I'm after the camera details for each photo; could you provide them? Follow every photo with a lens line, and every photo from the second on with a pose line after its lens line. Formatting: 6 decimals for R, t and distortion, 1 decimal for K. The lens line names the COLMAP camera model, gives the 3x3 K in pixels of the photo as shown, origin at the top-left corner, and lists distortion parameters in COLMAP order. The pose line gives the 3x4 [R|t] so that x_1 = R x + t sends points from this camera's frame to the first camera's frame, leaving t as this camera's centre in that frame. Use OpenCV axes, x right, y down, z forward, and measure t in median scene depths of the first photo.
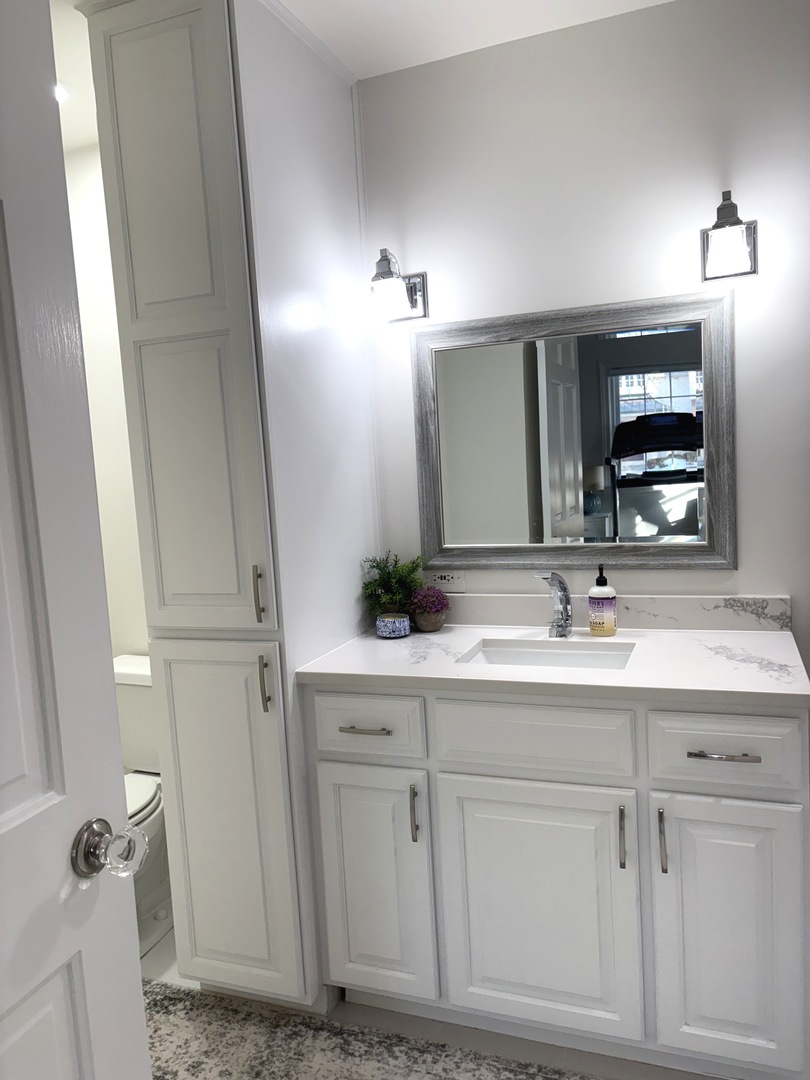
lens RADIAL K [[821.2, 0, 401.6], [0, 821.2, 534.2], [0, 0, 1]] dist [0.050791, -0.054646]
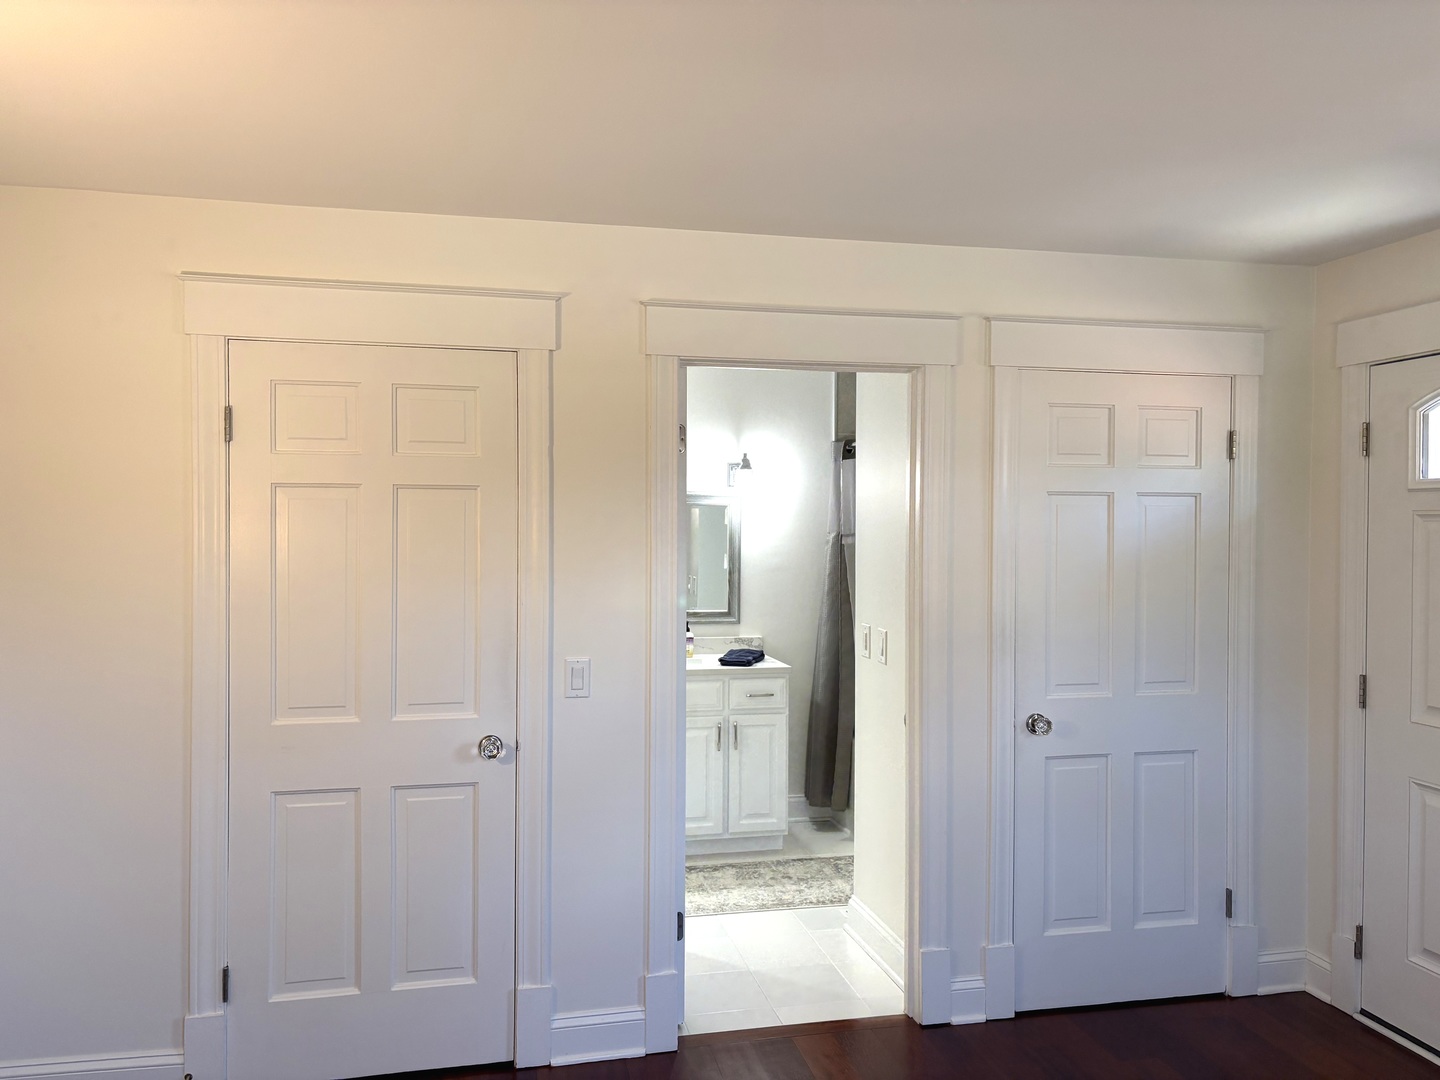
lens RADIAL K [[1094.9, 0, 720.7], [0, 1094.9, 535.1], [0, 0, 1]] dist [0.050791, -0.054646]
pose [[0.842730, 0.040978, 0.536774, -1.136734], [0.005797, 0.996350, -0.085164, 0.055428], [-0.538305, 0.074882, 0.839417, -1.312962]]
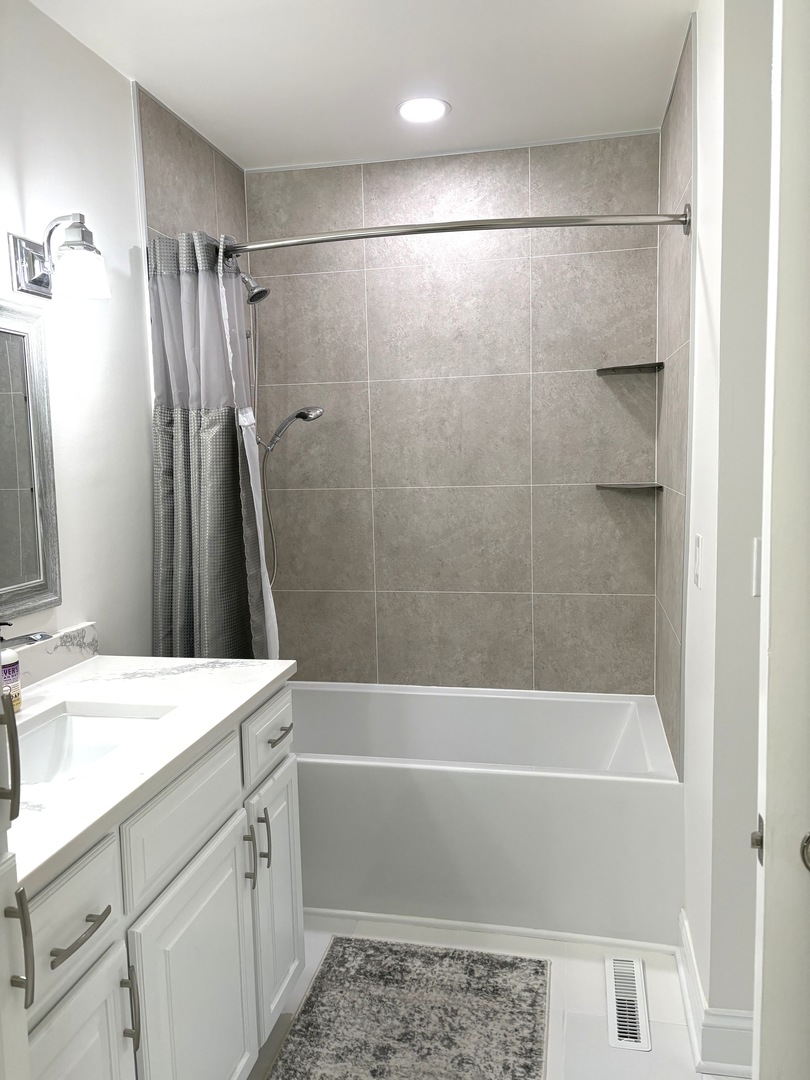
lens RADIAL K [[821.2, 0, 405.5], [0, 821.2, 535.7], [0, 0, 1]] dist [0.050791, -0.054646]
pose [[-0.118166, -0.056612, 0.991379, -0.589854], [0.133654, 0.988382, 0.072371, -0.051968], [-0.983958, 0.141053, -0.109227, 0.721855]]
